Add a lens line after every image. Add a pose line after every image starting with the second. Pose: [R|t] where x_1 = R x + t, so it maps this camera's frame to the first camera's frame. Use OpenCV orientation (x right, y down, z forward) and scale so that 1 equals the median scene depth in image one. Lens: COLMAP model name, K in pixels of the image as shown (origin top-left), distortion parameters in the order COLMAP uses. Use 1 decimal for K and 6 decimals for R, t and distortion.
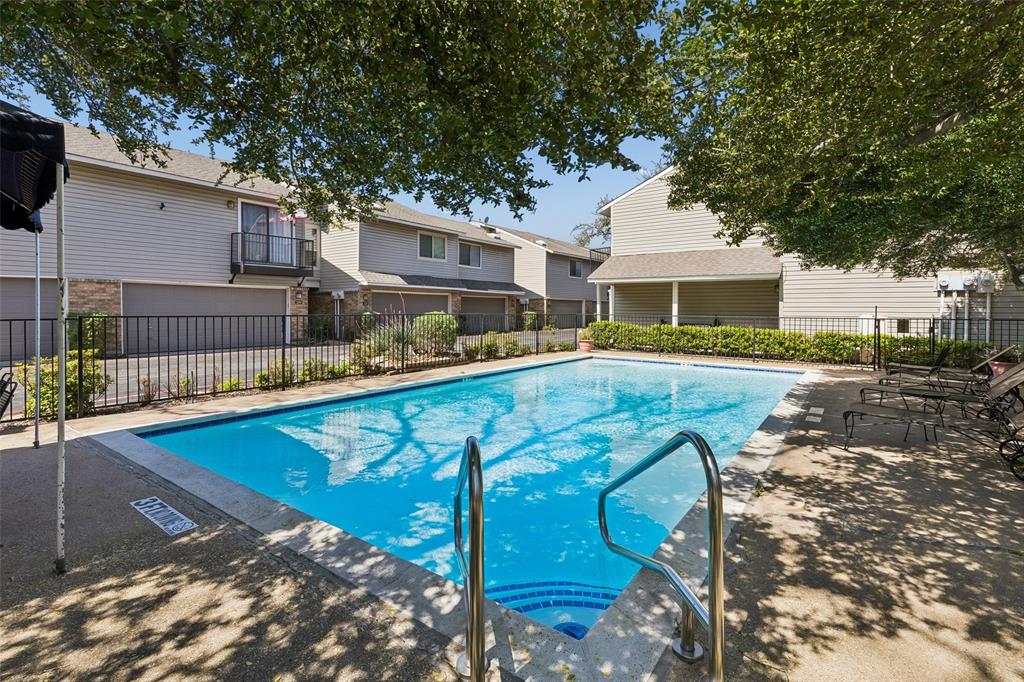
lens RADIAL K [[468.1, 0, 512.7], [0, 468.1, 308.7], [0, 0, 1]] dist [0.002392, 0.000181]
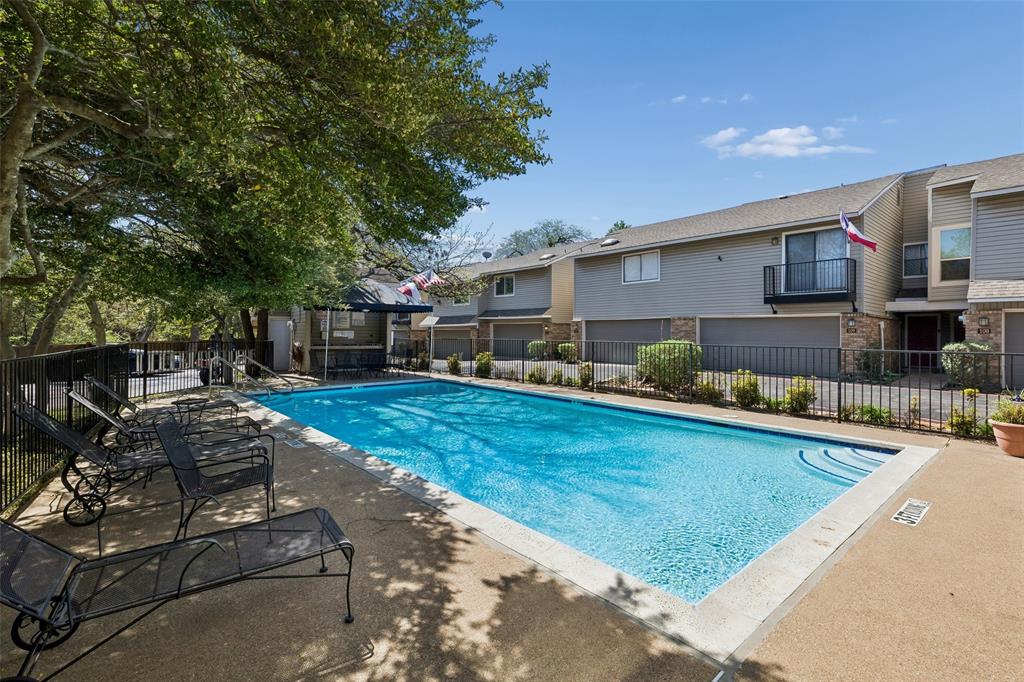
lens RADIAL K [[468.1, 0, 509.8], [0, 468.1, 336.1], [0, 0, 1]] dist [0.002392, 0.000181]
pose [[-0.242330, 0.003220, -0.970189, 0.591919], [-0.009606, 0.999938, 0.005718, -0.003660], [0.970146, 0.010705, -0.242284, 0.676890]]
